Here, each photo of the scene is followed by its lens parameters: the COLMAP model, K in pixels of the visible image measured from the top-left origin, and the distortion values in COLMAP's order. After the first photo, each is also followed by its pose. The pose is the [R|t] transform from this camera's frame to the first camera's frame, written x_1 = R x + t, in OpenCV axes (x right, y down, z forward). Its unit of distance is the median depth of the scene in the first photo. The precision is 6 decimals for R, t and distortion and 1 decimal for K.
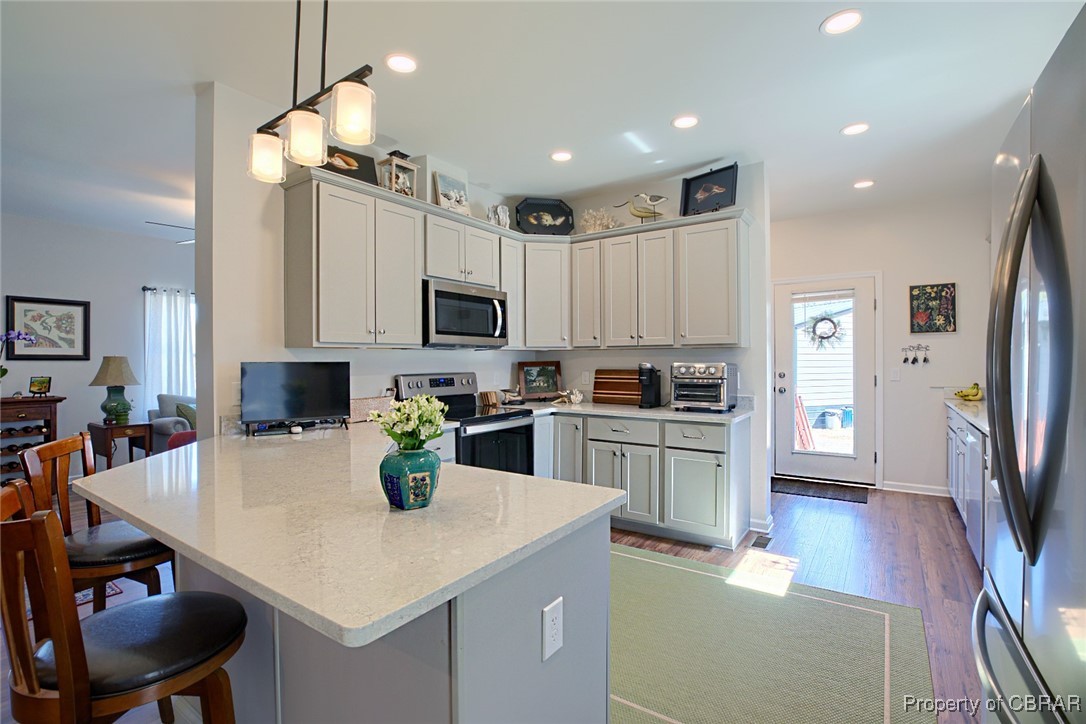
lens RADIAL K [[497.8, 0, 545.3], [0, 497.8, 360.4], [0, 0, 1]] dist [-0.034927, 0.006618]
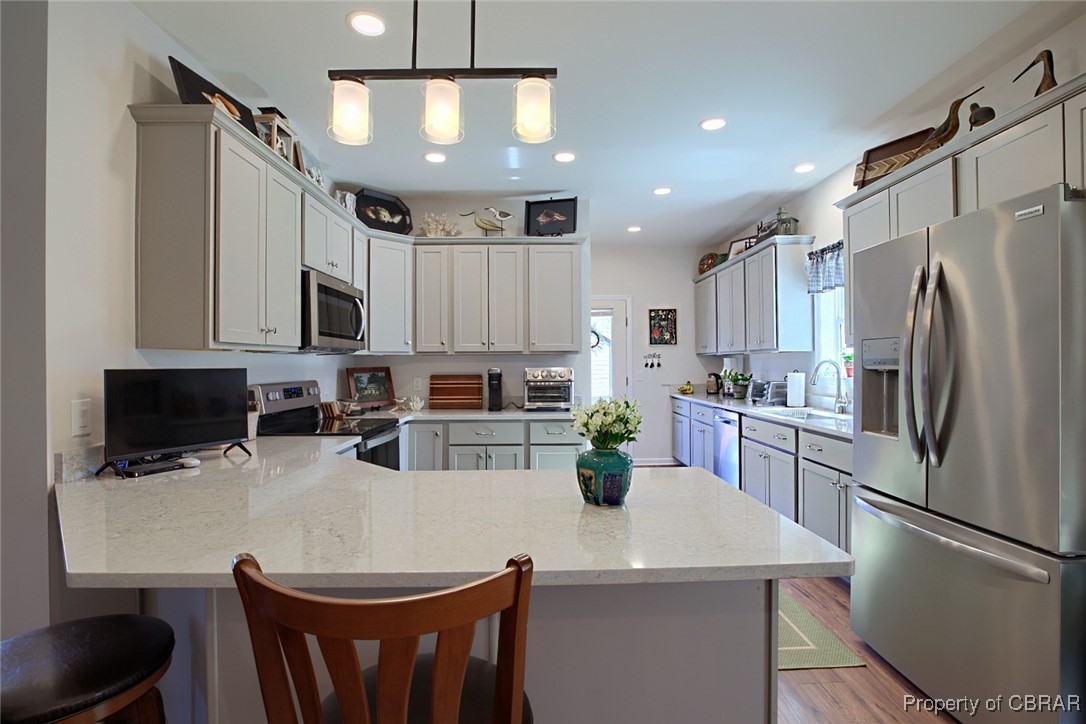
lens RADIAL K [[497.8, 0, 558.1], [0, 497.8, 361.2], [0, 0, 1]] dist [-0.034927, 0.006618]
pose [[0.810805, 0.001824, 0.585314, -0.308207], [0.004032, 0.999954, -0.008701, 0.000036], [-0.585303, 0.009415, 0.810760, 0.062756]]
